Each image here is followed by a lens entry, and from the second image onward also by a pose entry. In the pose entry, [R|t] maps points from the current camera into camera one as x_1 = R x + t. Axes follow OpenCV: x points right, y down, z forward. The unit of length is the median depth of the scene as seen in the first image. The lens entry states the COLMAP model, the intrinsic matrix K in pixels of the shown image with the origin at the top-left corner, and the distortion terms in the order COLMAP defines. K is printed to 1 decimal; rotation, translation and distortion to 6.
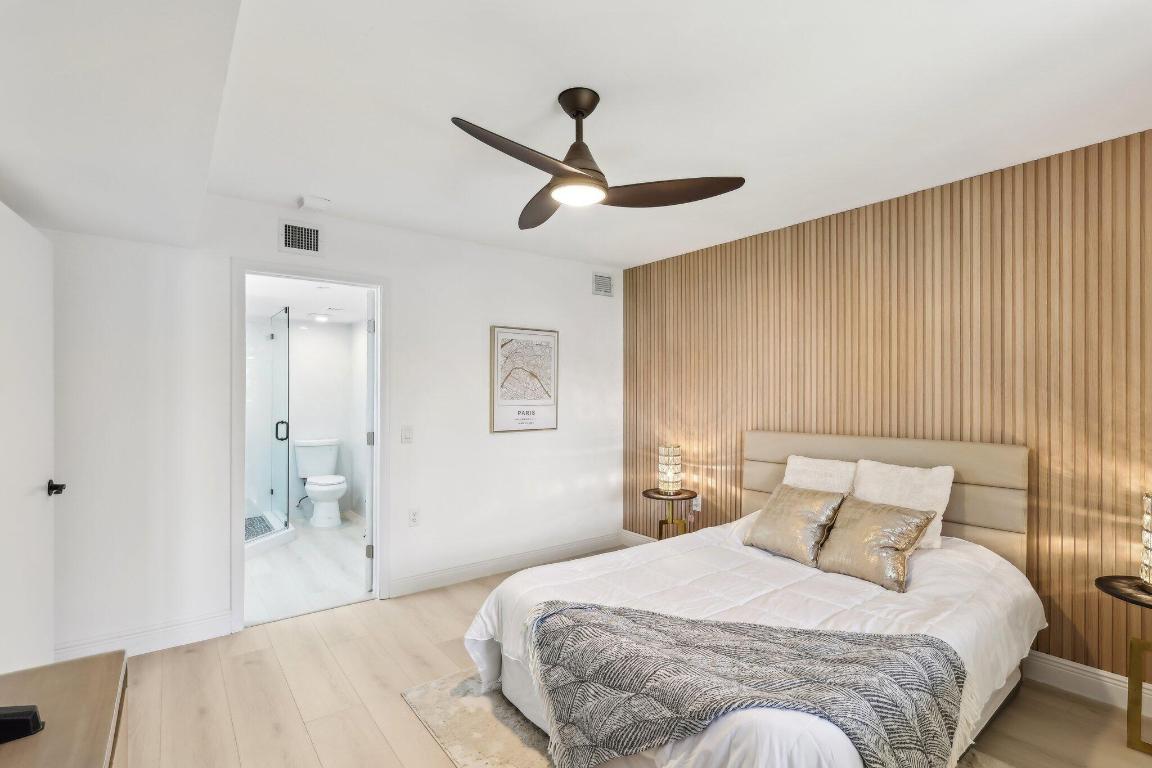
lens RADIAL K [[537.3, 0, 570.3], [0, 537.3, 390.7], [0, 0, 1]] dist [-0.006184, 0.000487]
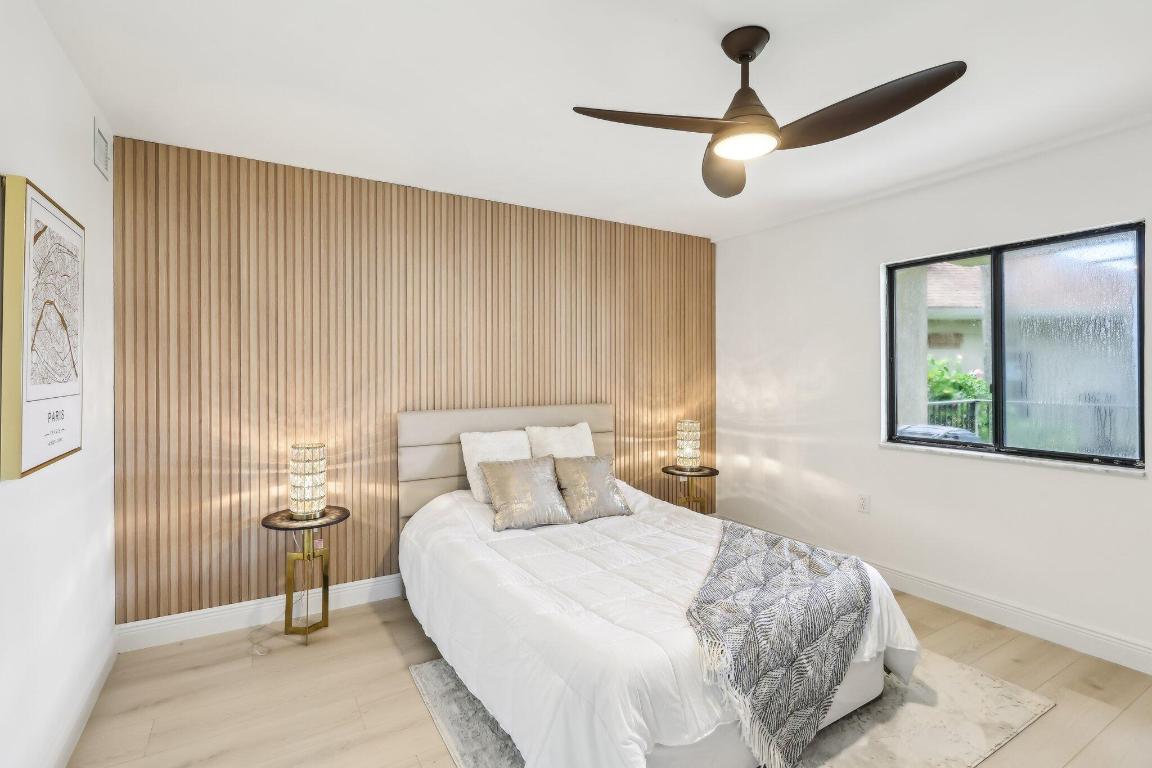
lens RADIAL K [[537.3, 0, 575.5], [0, 537.3, 373.7], [0, 0, 1]] dist [-0.006184, 0.000487]
pose [[0.111755, -0.005520, 0.993720, -0.559253], [-0.007383, 0.999952, 0.006385, 0.005614], [-0.993708, -0.008050, 0.111709, 0.725201]]
